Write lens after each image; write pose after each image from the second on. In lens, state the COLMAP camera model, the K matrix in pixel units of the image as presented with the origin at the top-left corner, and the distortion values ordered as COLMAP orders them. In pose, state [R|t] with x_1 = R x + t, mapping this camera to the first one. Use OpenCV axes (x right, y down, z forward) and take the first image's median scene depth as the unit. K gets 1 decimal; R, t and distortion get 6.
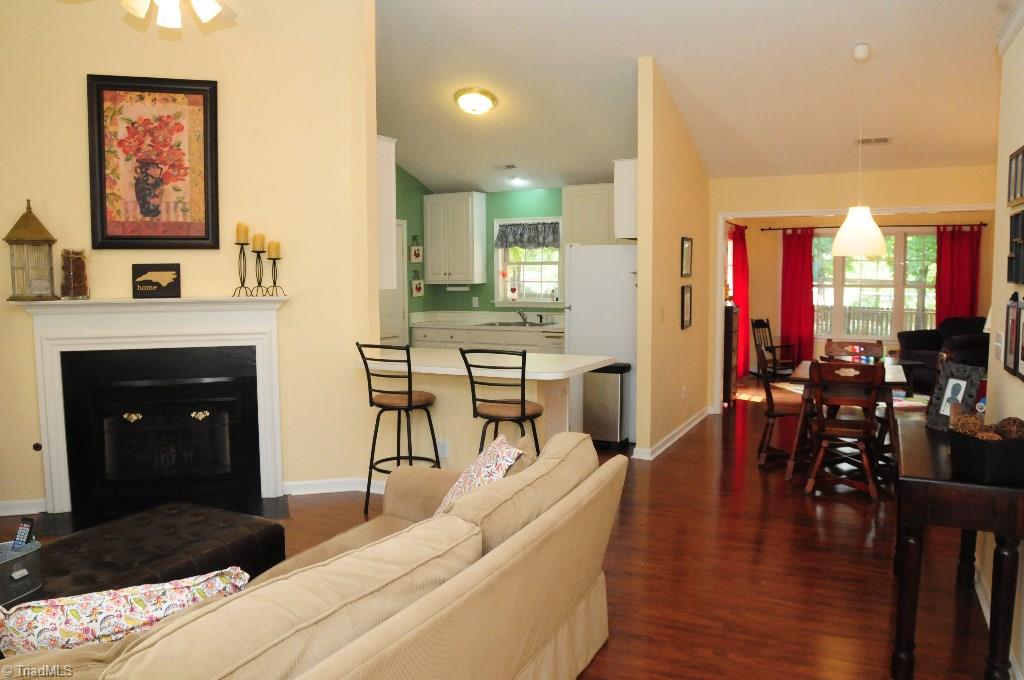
lens RADIAL K [[745.7, 0, 512.0], [0, 745.7, 340.0], [0, 0, 1]] dist [-0.155578, 0.114108]
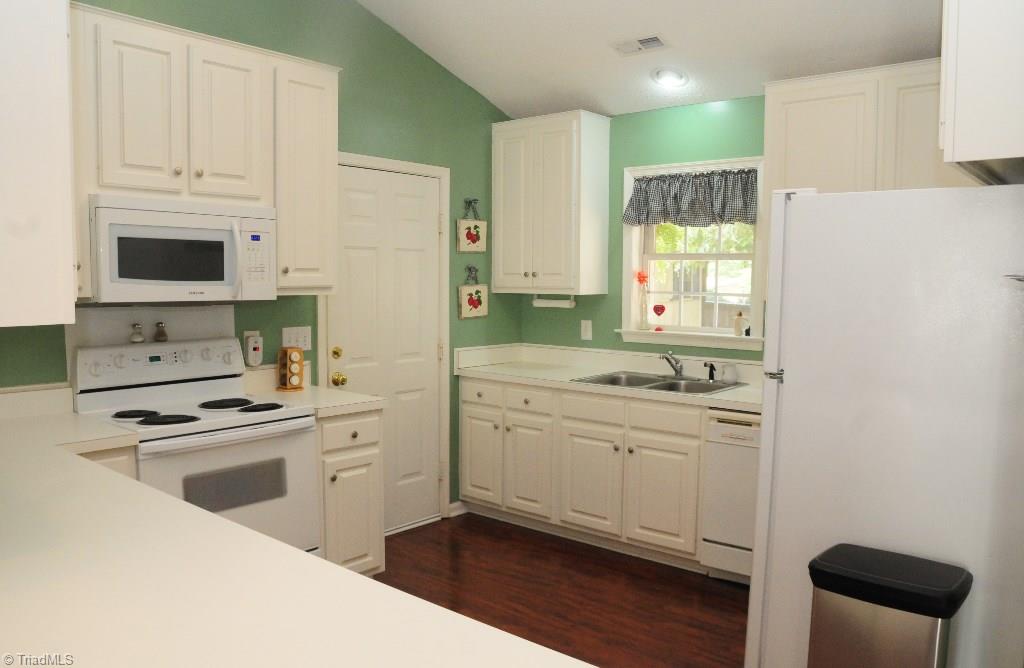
lens RADIAL K [[882.1, 0, 512.0], [0, 882.1, 334.0], [0, 0, 1]] dist [-0.053649, 0.000224]
pose [[0.977632, 0.031559, -0.207943, 0.028954], [-0.035635, 0.999239, -0.015881, -0.037998], [0.207284, 0.022936, 0.978012, 0.405647]]
